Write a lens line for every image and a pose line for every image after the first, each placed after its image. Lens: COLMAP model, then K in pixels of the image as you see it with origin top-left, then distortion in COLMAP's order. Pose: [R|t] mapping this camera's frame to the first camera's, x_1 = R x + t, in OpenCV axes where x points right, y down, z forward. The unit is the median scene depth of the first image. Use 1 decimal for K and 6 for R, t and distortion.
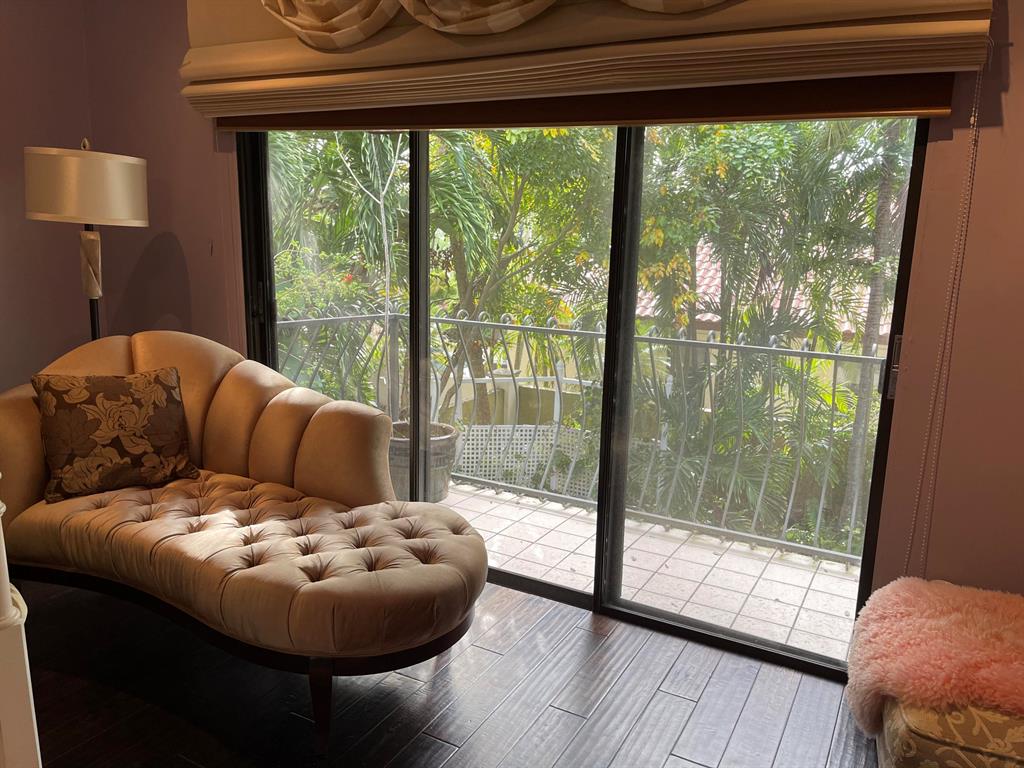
lens RADIAL K [[769.3, 0, 514.3], [0, 769.3, 384.9], [0, 0, 1]] dist [0.065352, -0.086676]
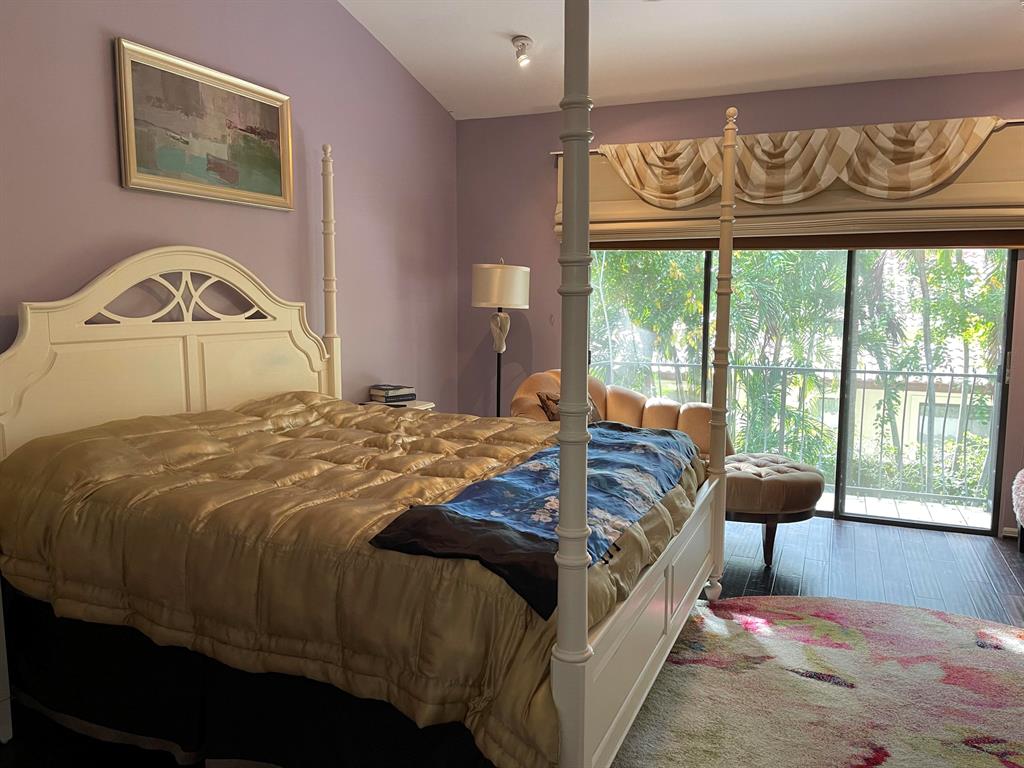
lens RADIAL K [[769.3, 0, 506.6], [0, 769.3, 384.0], [0, 0, 1]] dist [0.065352, -0.086676]
pose [[0.994348, -0.033803, 0.100644, -0.718661], [0.042096, 0.995788, -0.081451, 0.089577], [-0.097467, 0.085227, 0.991583, -0.621617]]
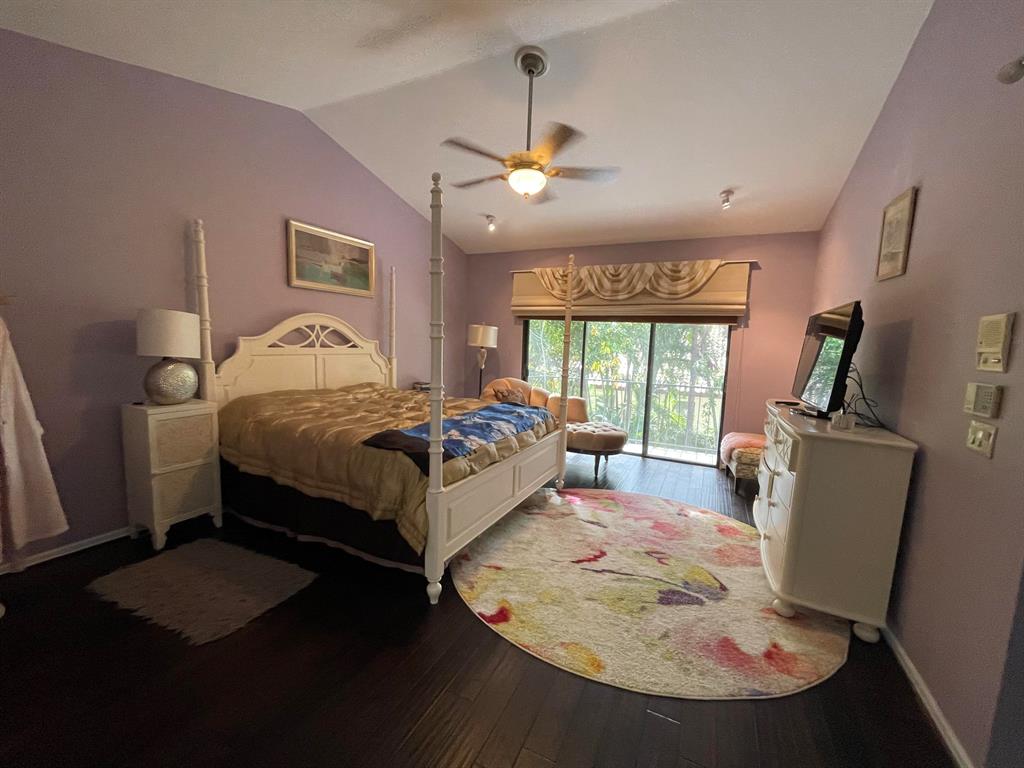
lens RADIAL K [[414.6, 0, 507.3], [0, 414.6, 387.6], [0, 0, 1]] dist [-0.008822, -0.000174]
pose [[0.998990, 0.002867, 0.044846, -0.530200], [0.001081, 0.996140, -0.087768, 0.127142], [-0.044924, 0.087727, 0.995131, -0.776375]]
